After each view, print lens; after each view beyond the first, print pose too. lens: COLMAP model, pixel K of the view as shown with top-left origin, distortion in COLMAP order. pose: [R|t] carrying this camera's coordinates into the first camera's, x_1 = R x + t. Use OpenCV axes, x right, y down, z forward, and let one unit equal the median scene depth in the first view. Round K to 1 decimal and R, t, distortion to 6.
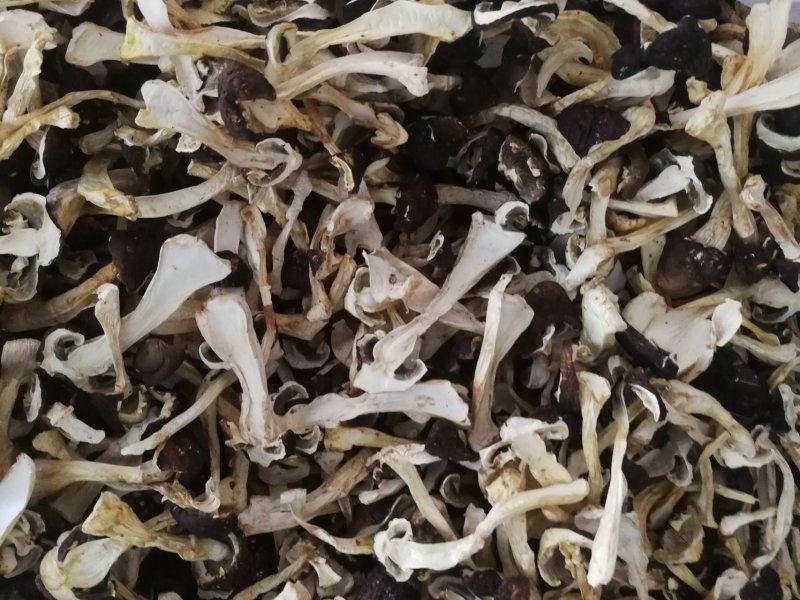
lens RADIAL K [[320.5, 0, 400.7], [0, 320.5, 301.7], [0, 0, 1]] dist [-0.000518, -0.000793]
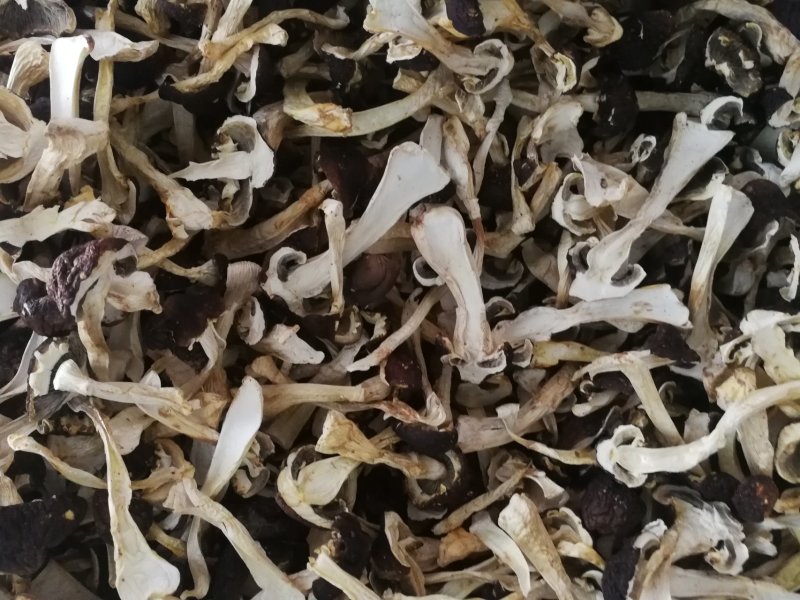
lens RADIAL K [[323.4, 0, 399.2], [0, 323.4, 298.5], [0, 0, 1]] dist [-0.000495, -0.000960]
pose [[0.998423, -0.052565, -0.019693, -0.655166], [0.052777, 0.998552, 0.010429, 0.238185], [0.019116, -0.011452, 0.999752, -0.003121]]
